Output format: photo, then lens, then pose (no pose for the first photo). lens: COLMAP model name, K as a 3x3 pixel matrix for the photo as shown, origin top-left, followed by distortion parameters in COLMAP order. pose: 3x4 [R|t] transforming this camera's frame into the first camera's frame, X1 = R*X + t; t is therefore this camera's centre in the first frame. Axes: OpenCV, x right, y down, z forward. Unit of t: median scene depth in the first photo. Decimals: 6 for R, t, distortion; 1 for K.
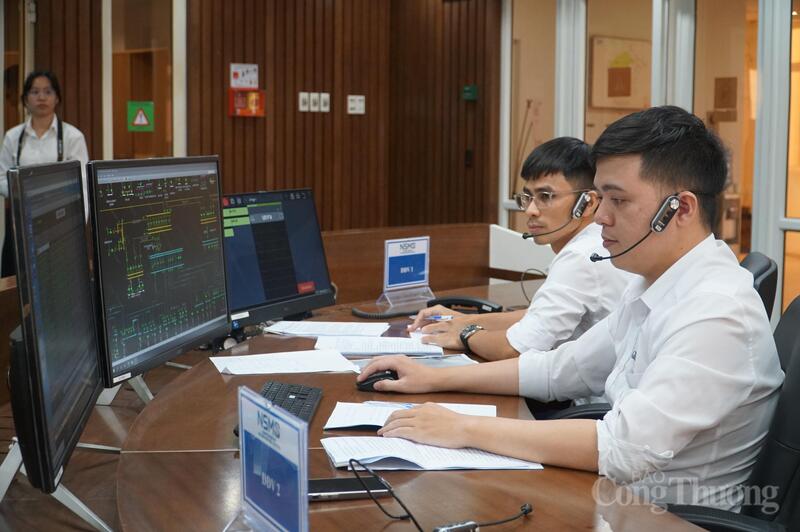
lens RADIAL K [[1198.1, 0, 400.0], [0, 1198.1, 266.0], [0, 0, 1]] dist [-0.023127, -0.137424]
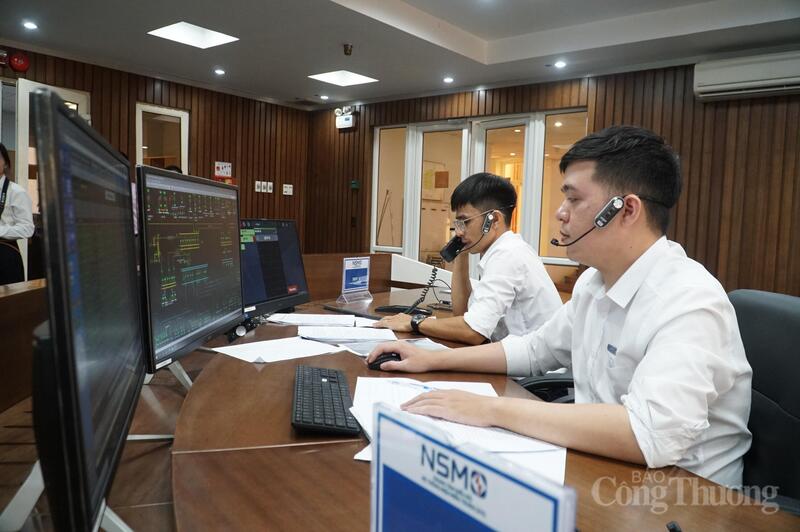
lens RADIAL K [[612.3, 0, 400.0], [0, 612.3, 266.0], [0, 0, 1]] dist [-0.000315, 0.003662]
pose [[0.985034, 0.012820, 0.171886, -0.083158], [-0.007261, 0.999431, -0.032931, 0.014082], [-0.172210, 0.031190, 0.984566, 0.286933]]
